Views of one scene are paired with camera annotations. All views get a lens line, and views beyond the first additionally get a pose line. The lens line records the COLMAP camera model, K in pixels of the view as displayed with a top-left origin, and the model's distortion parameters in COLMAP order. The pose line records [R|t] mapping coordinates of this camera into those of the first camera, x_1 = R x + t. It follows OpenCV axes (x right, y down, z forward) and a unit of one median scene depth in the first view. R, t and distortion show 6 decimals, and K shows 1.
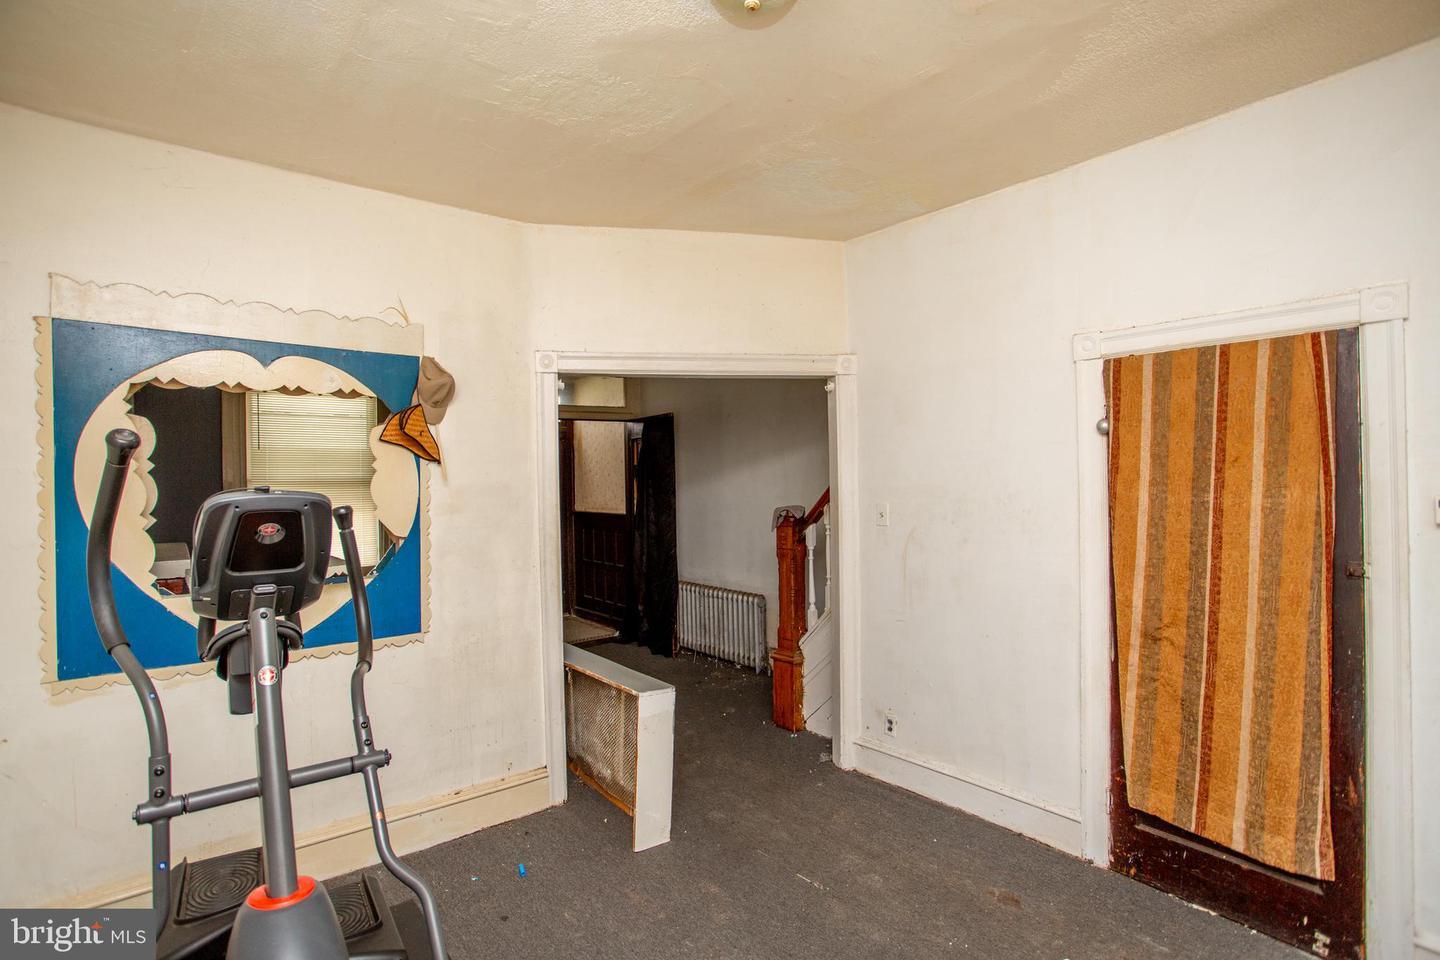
lens RADIAL K [[694.7, 0, 708.2], [0, 694.7, 470.1], [0, 0, 1]] dist [-0.074648, 0.029279]
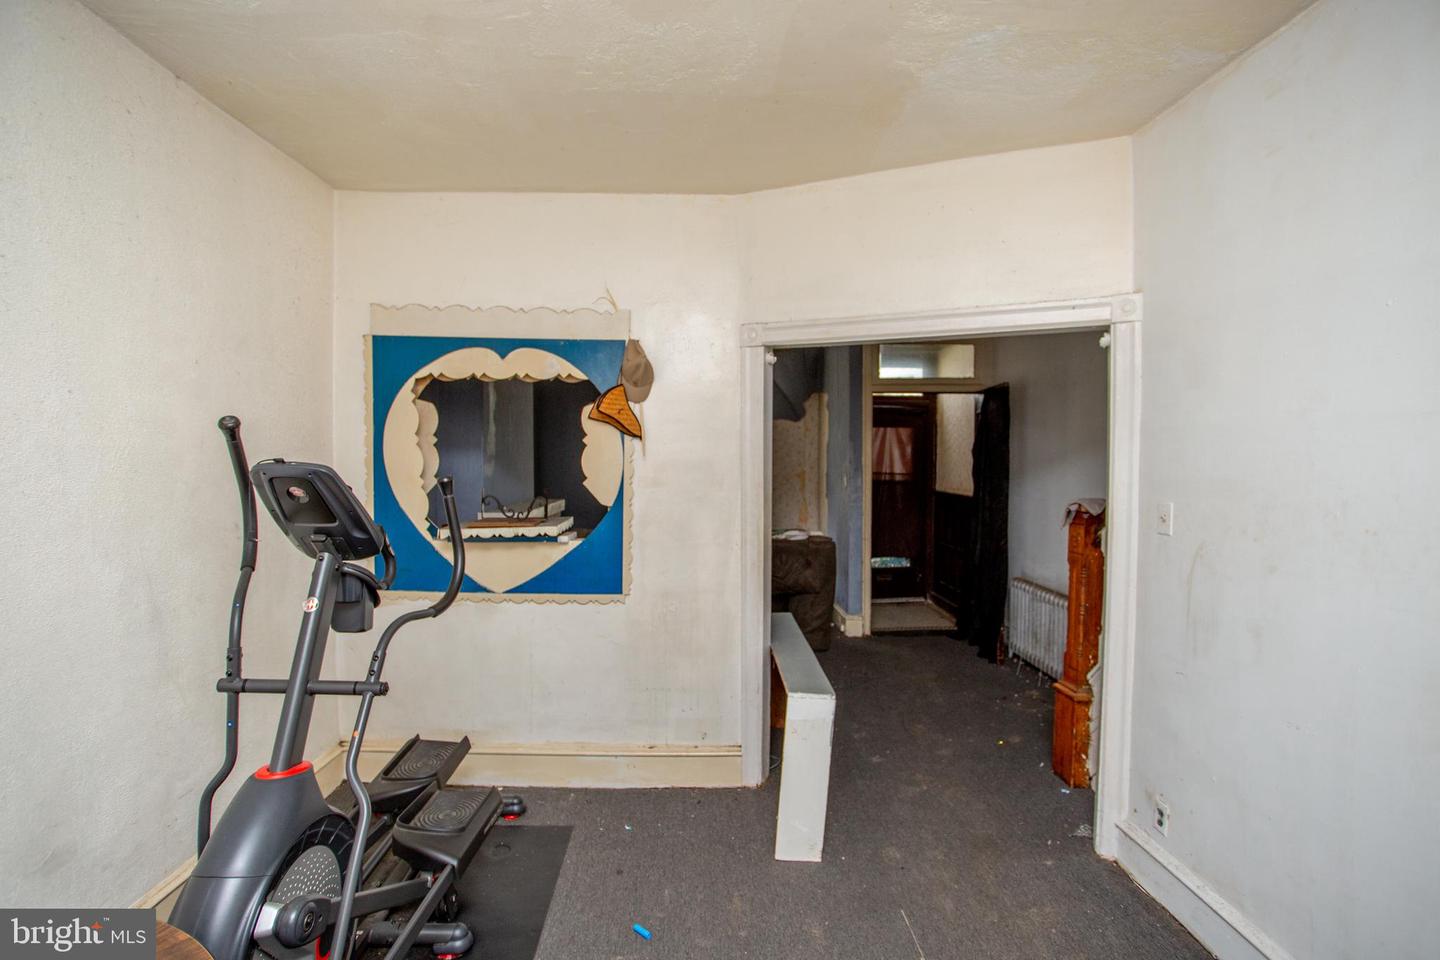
lens RADIAL K [[694.7, 0, 708.7], [0, 694.7, 468.9], [0, 0, 1]] dist [-0.074648, 0.029279]
pose [[0.793241, 0.034865, -0.607909, 0.337601], [-0.013087, 0.999105, 0.040224, -0.008315], [0.608767, -0.023951, 0.792988, 0.200565]]
